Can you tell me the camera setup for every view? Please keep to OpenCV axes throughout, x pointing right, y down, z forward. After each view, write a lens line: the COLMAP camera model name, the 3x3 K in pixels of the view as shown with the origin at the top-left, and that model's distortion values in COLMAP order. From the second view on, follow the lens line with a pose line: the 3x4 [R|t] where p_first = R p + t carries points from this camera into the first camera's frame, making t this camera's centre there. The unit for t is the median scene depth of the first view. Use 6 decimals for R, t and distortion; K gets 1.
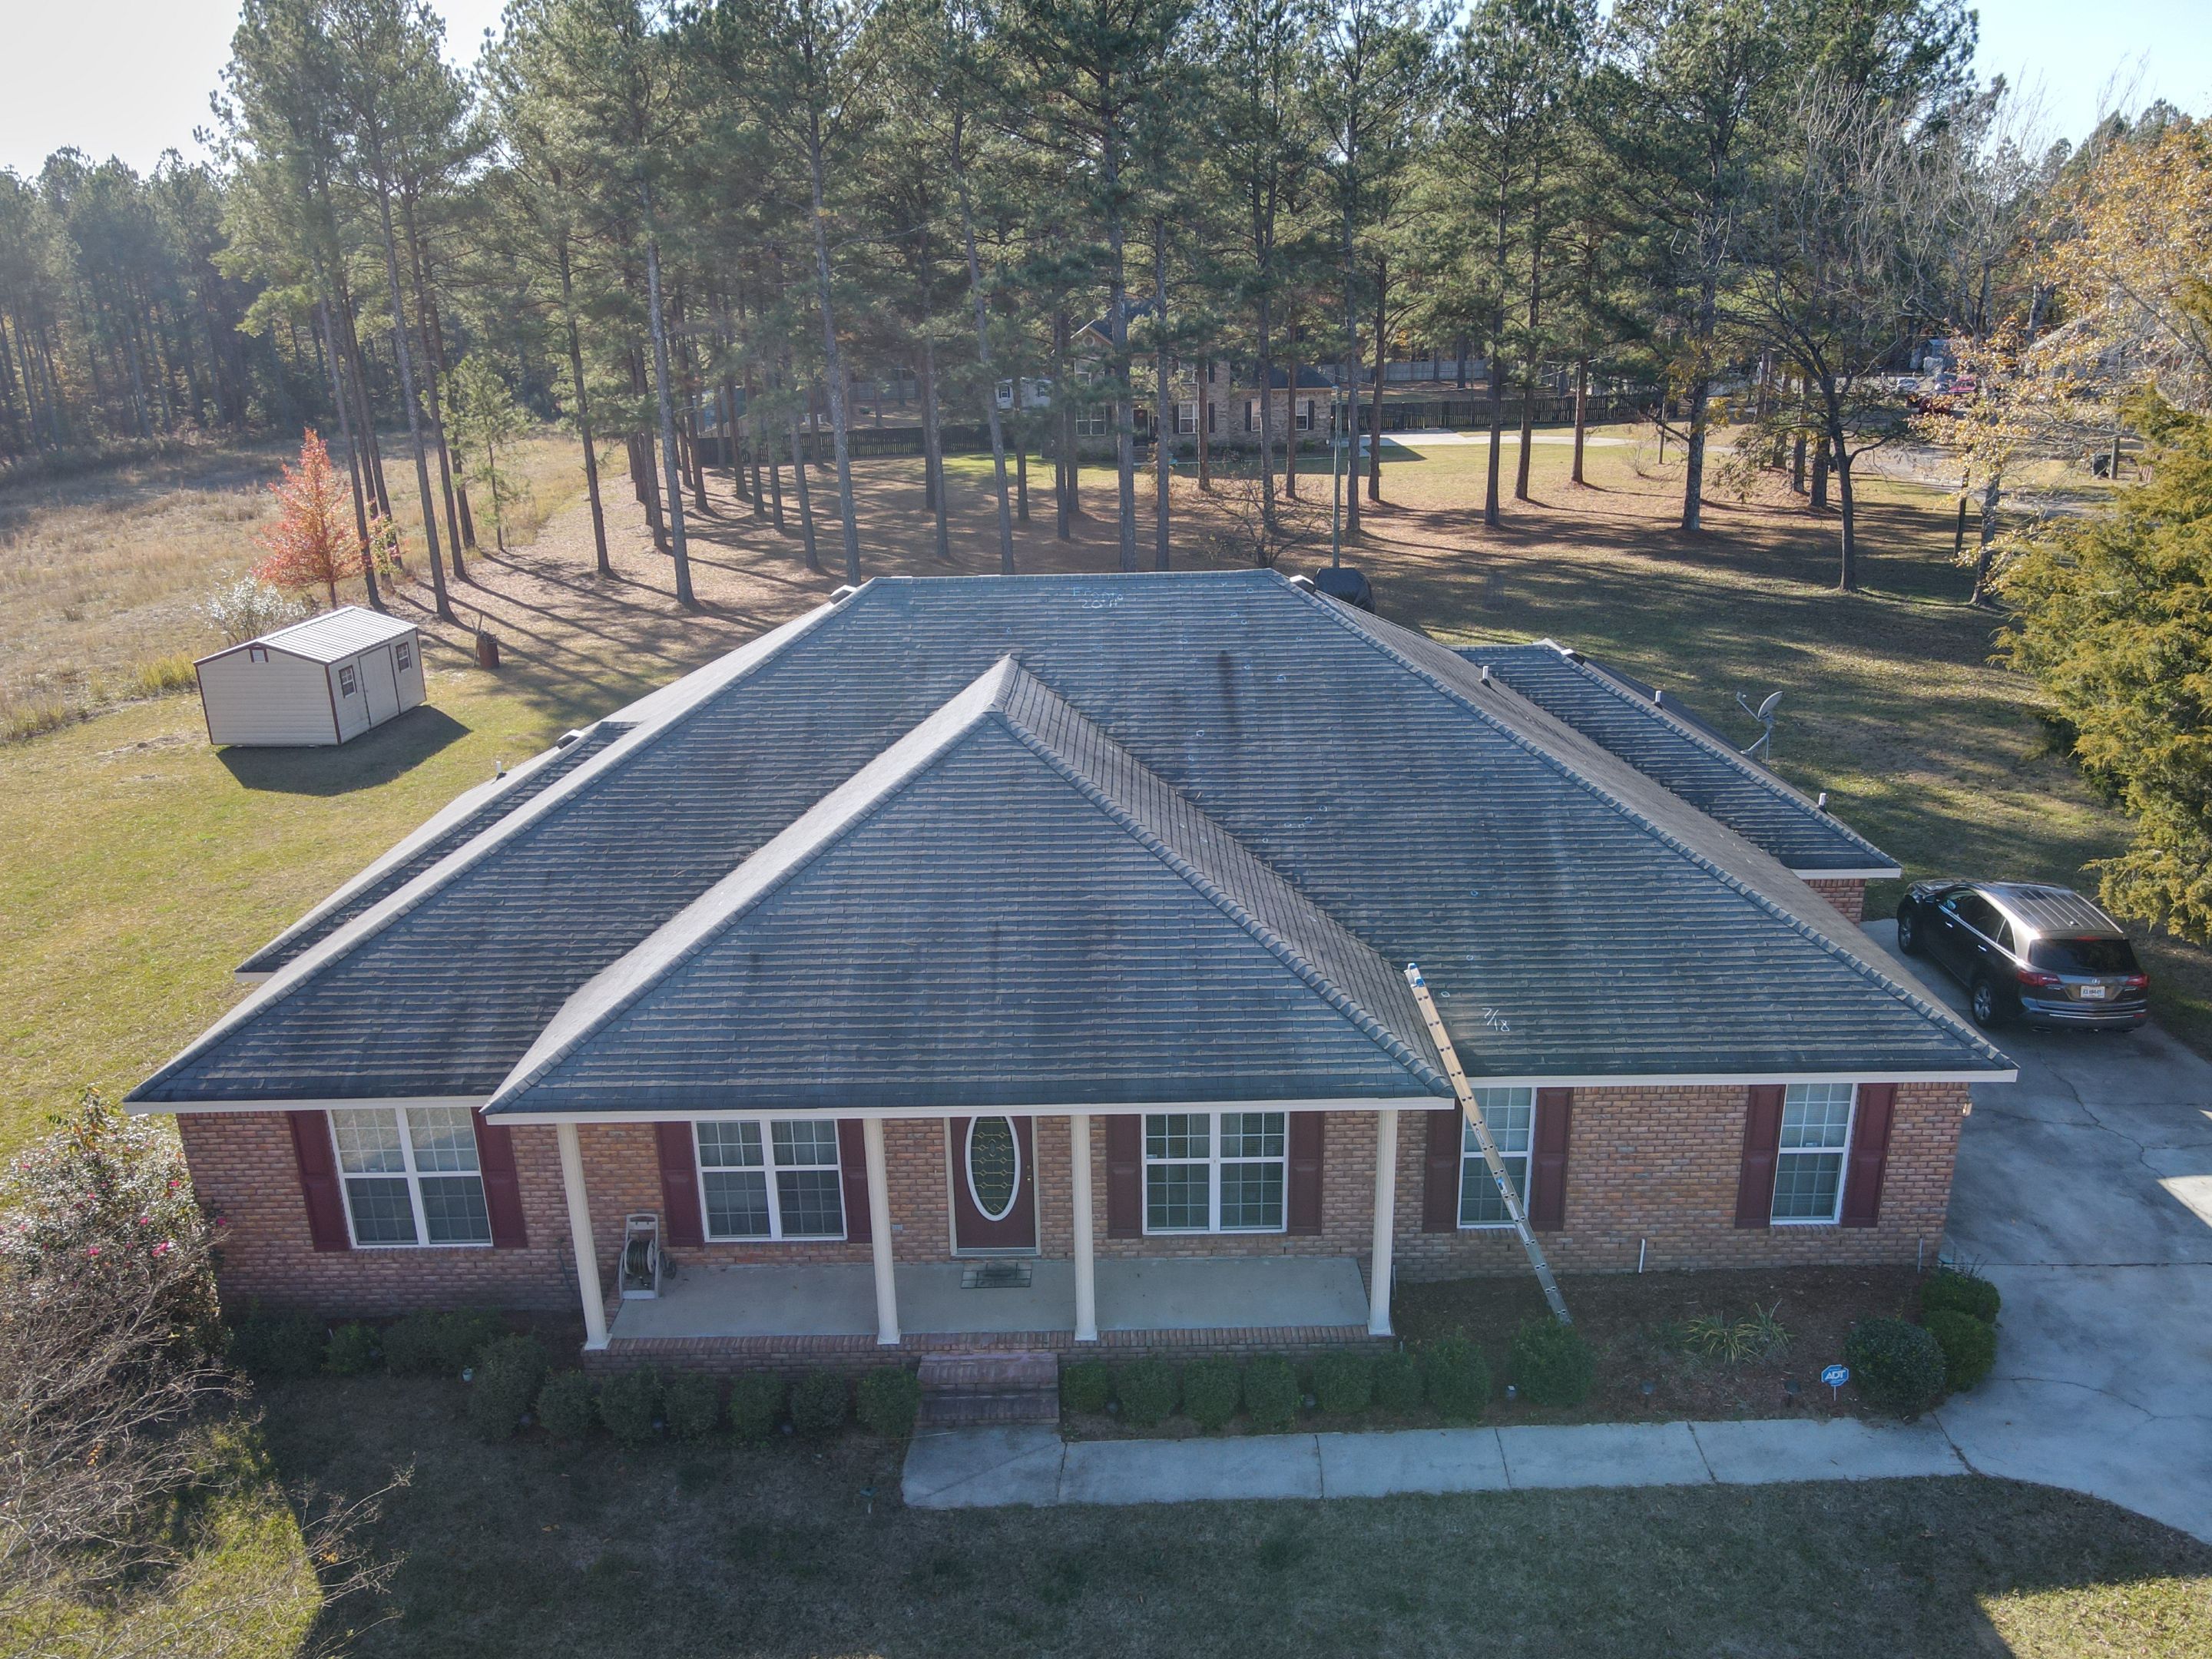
lens RADIAL K [[1618.4, 0, 1118.2], [0, 1618.4, 831.1], [0, 0, 1]] dist [-0.002294, -0.000610]
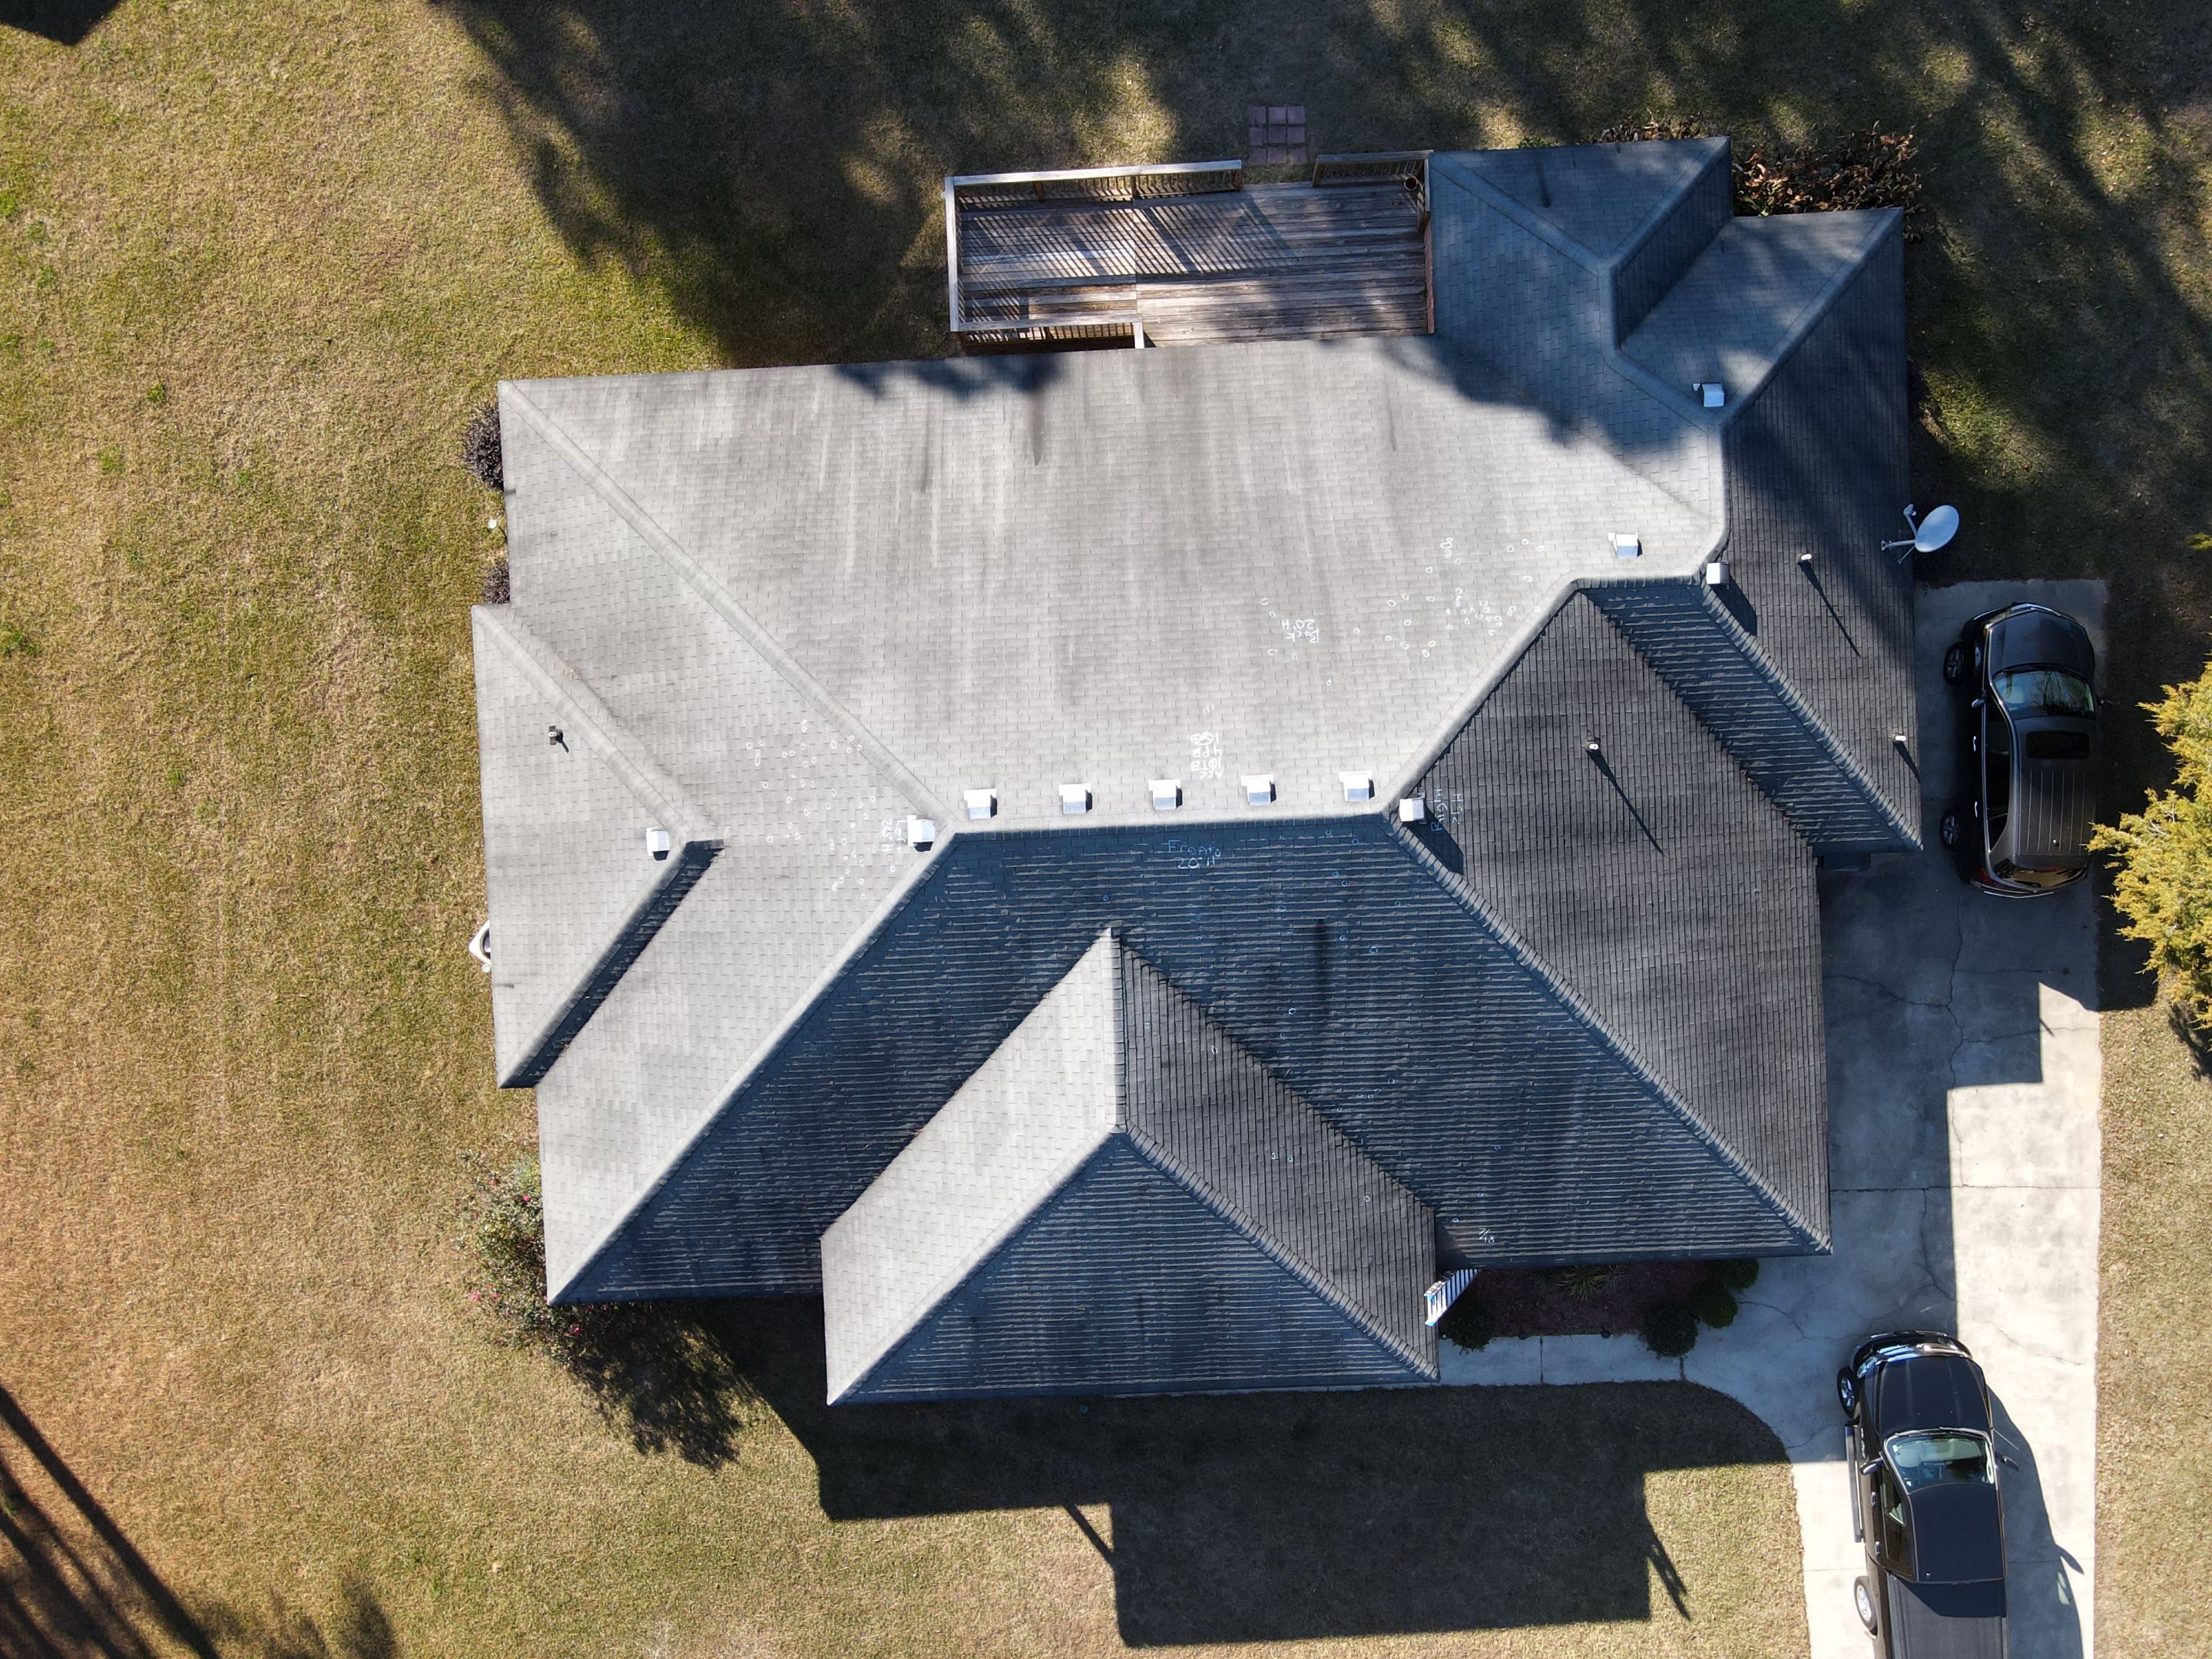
lens RADIAL K [[1631.8, 0, 1123.2], [0, 1631.8, 828.7], [0, 0, 1]] dist [-0.018207, 0.051055]
pose [[0.998946, -0.045846, 0.002227, -0.072245], [0.011601, 0.299131, 0.954142, -1.370428], [-0.044410, -0.953110, 0.299347, 0.935513]]
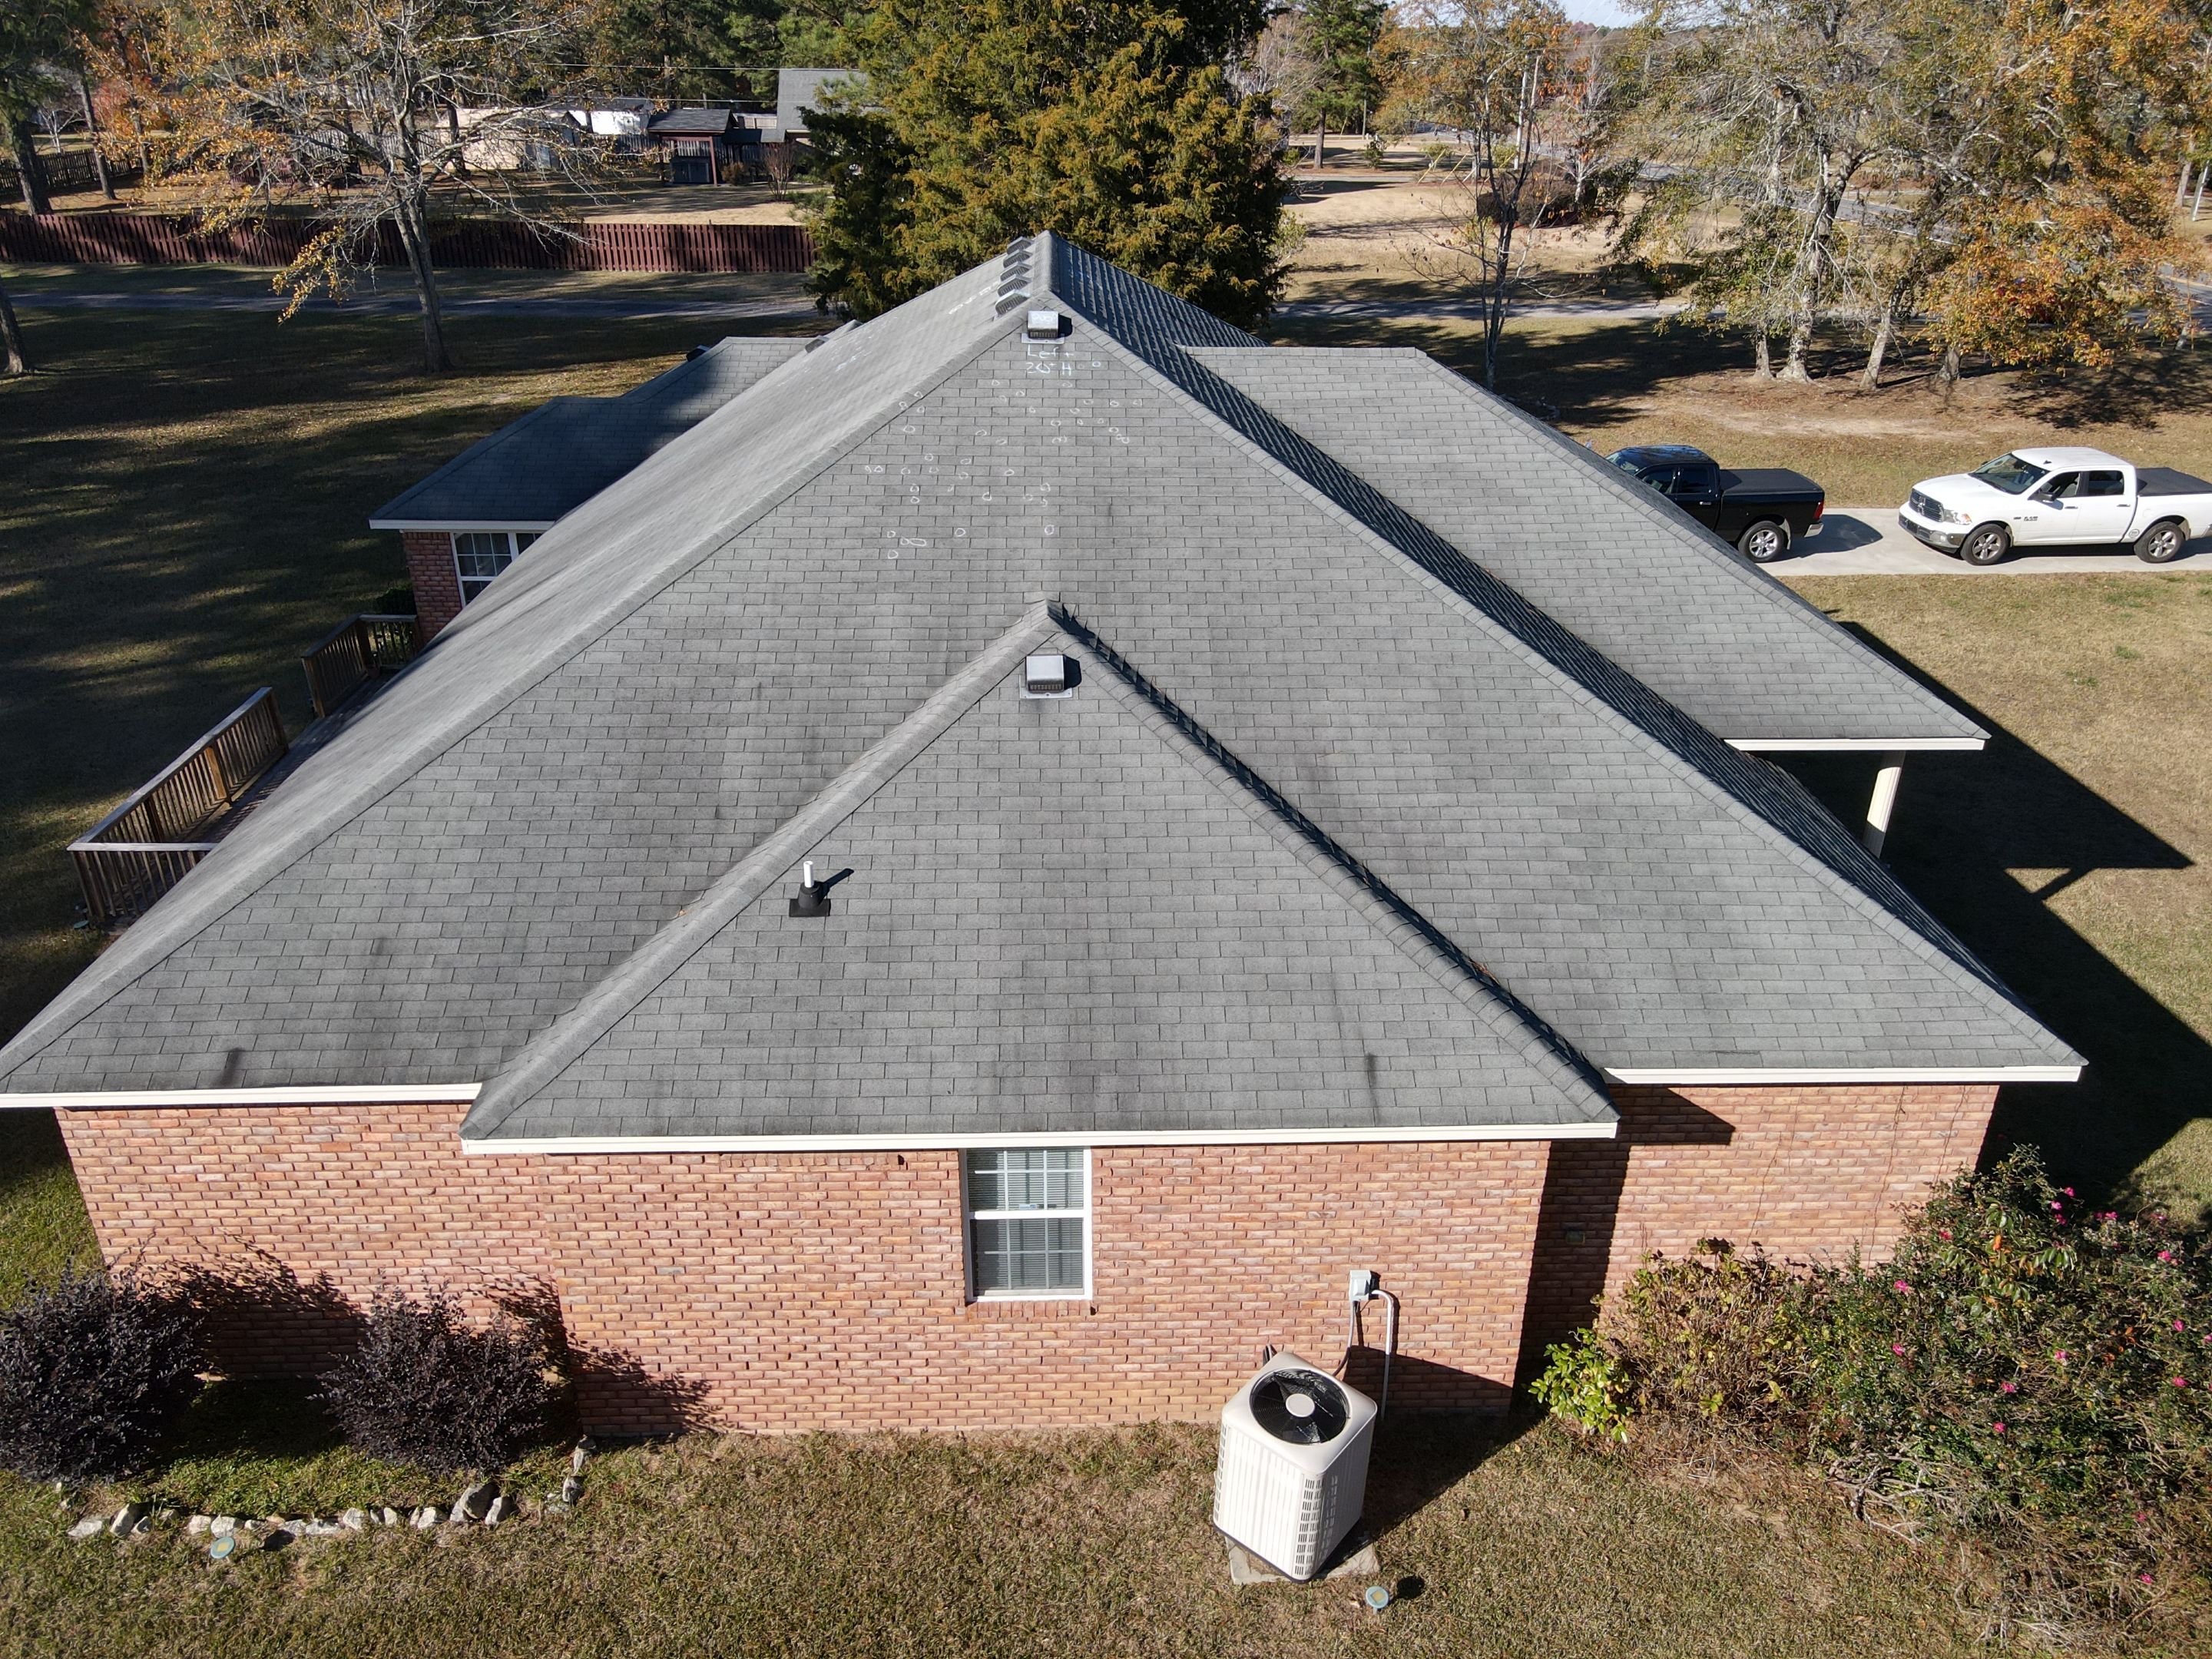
lens RADIAL K [[1634.7, 0, 1119.9], [0, 1634.7, 836.4], [0, 0, 1]] dist [-0.002940, 0.019261]
pose [[-0.037245, -0.418796, 0.907316, -1.156935], [0.310520, 0.858149, 0.408848, -0.304359], [-0.949837, 0.296968, 0.098083, 1.266562]]
